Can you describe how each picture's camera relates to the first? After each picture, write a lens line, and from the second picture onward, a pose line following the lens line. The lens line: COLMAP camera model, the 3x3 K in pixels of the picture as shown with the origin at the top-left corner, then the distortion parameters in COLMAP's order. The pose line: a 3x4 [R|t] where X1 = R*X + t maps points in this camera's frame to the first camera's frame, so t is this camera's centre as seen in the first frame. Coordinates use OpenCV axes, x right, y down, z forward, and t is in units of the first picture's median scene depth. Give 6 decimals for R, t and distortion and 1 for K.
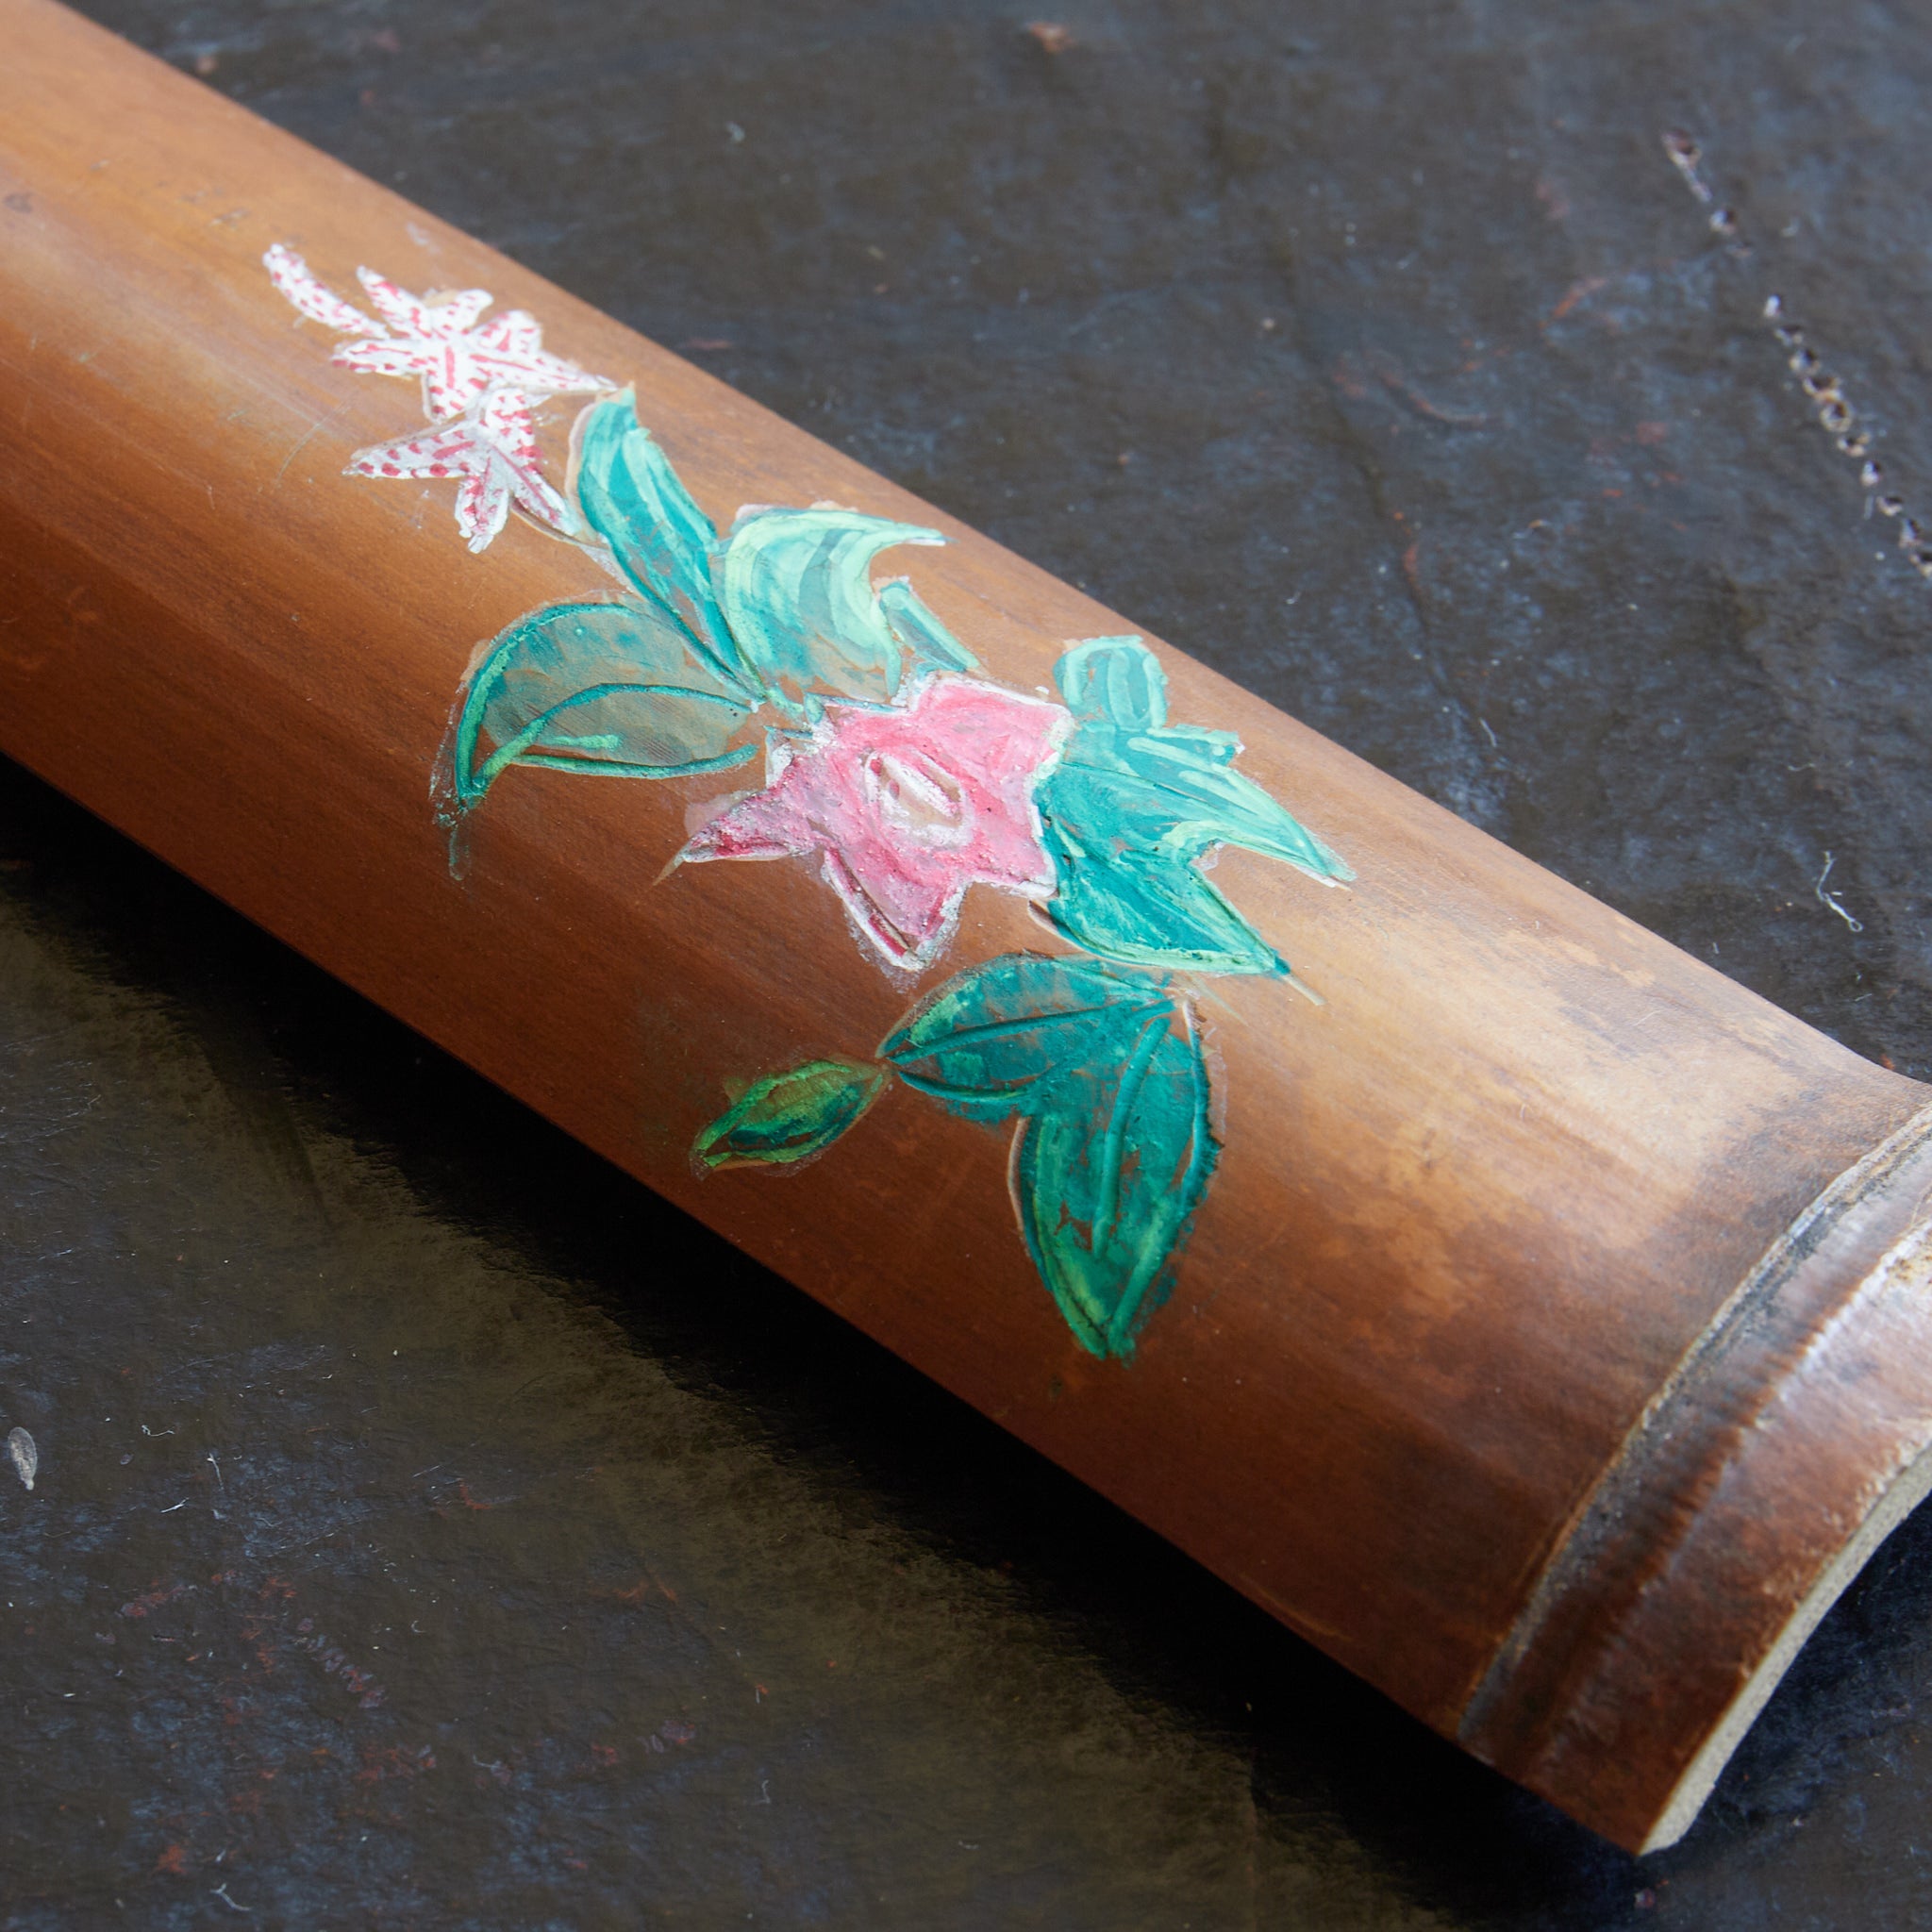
lens RADIAL K [[6073.4, 0, 669.5], [0, 6073.4, 1193.3], [0, 0, 1]] dist [-0.002628, -0.042820]
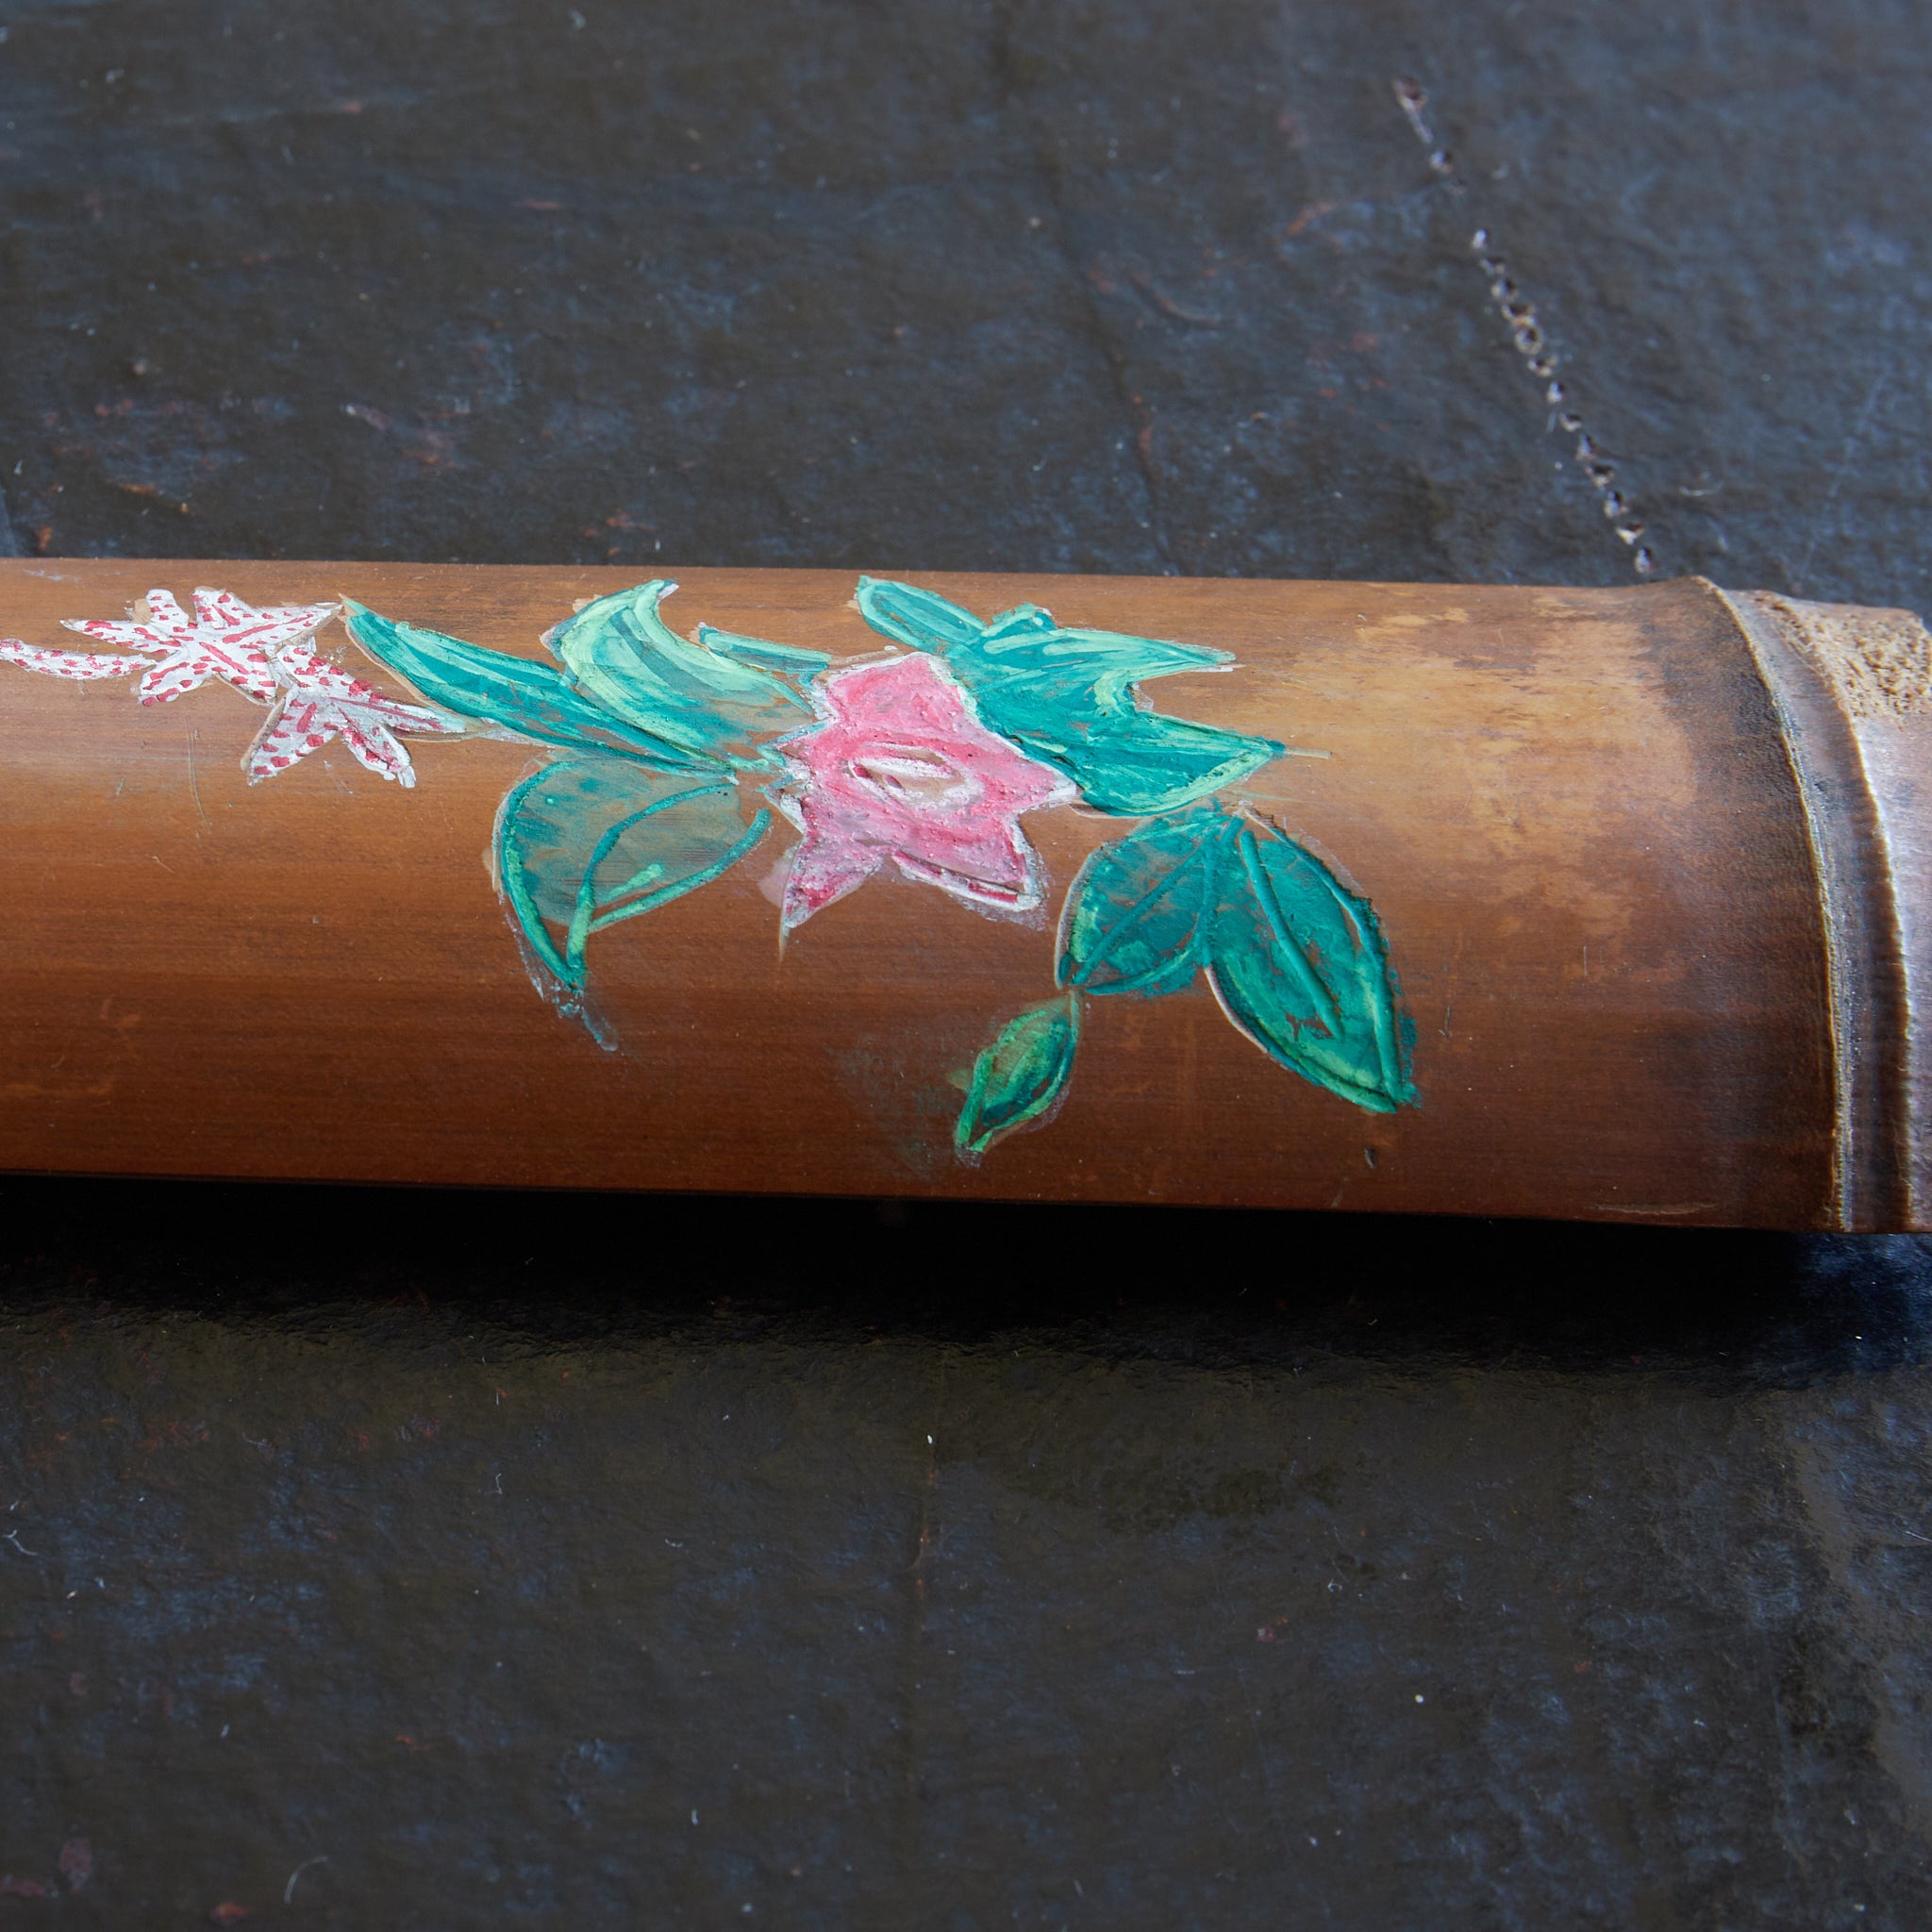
lens RADIAL K [[5396.4, 0, 505.5], [0, 5396.4, 966.3], [0, 0, 1]] dist [0.025752, -1.388602]
pose [[0.777813, -0.491041, 0.392283, -0.418573], [0.490584, 0.864497, 0.109414, -0.178861], [-0.392854, 0.107344, 0.913314, 0.133075]]
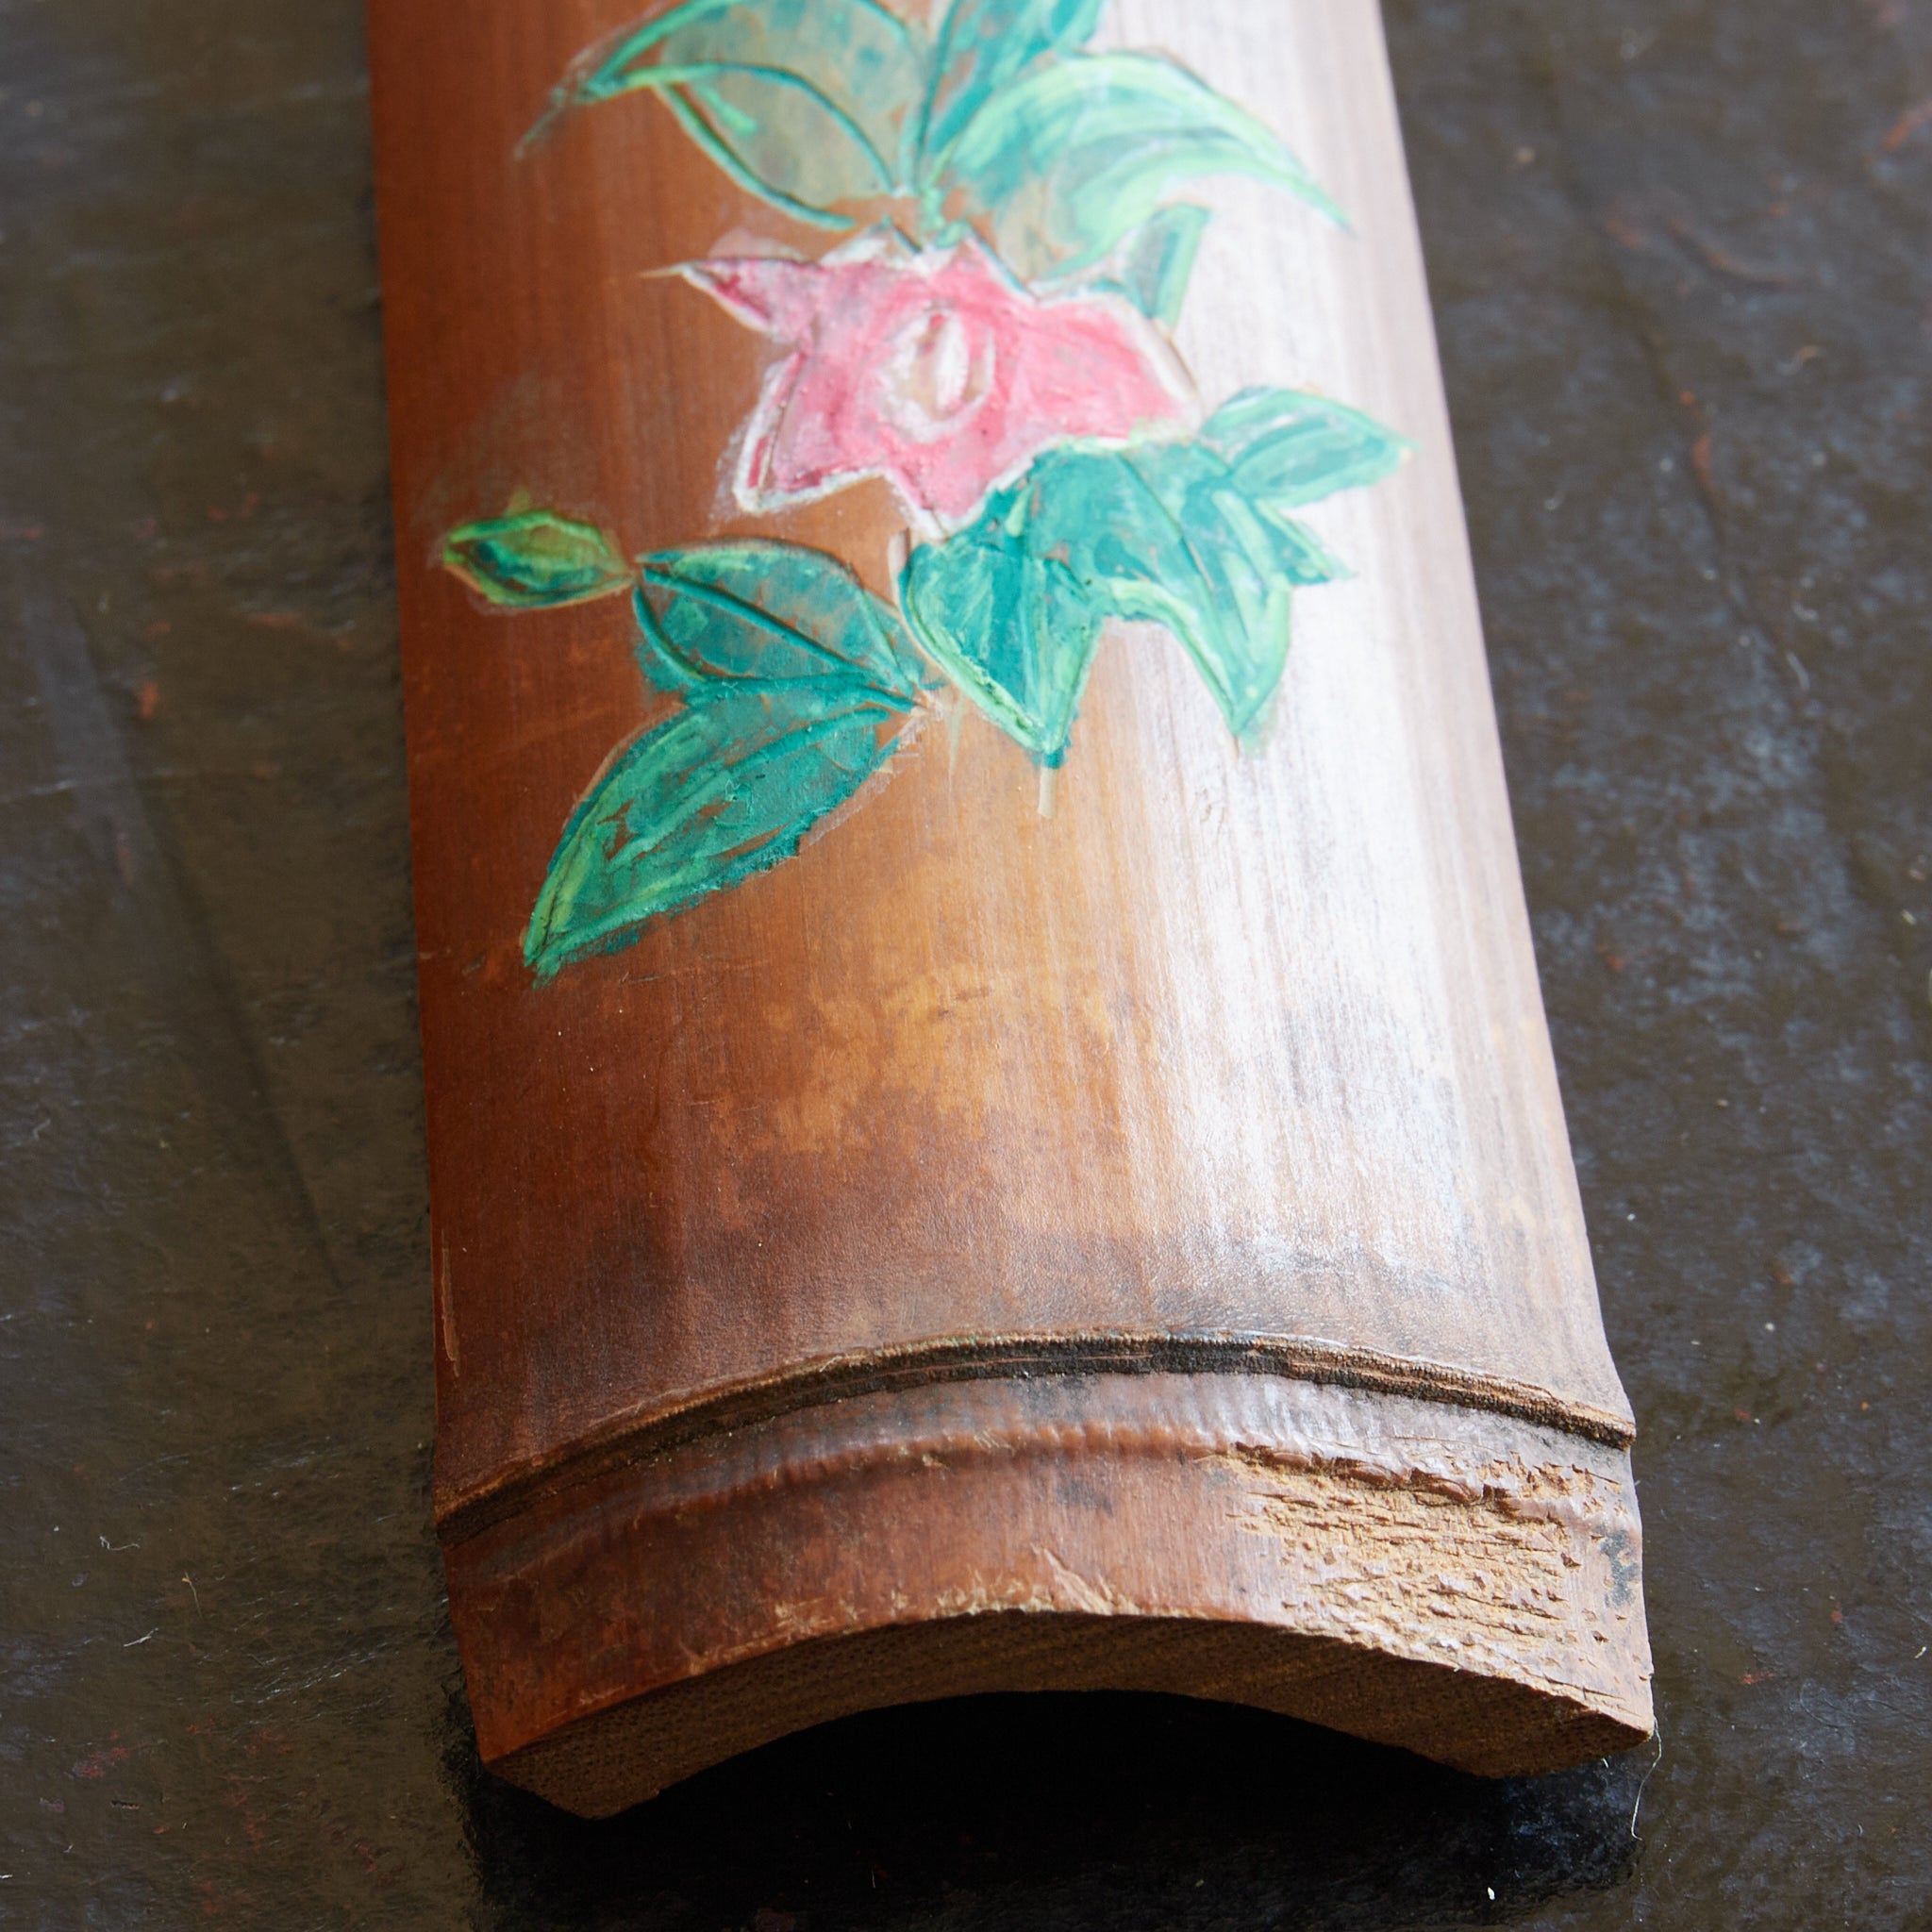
lens RADIAL K [[7921.3, 0, 967.7], [0, 7921.3, 967.8], [0, 0, 1]] dist [-0.044027, 2.098567]
pose [[0.706005, 0.590254, -0.391353, 0.511112], [-0.602482, 0.791037, 0.106189, -0.117730], [0.372253, 0.160813, 0.914094, 0.029944]]
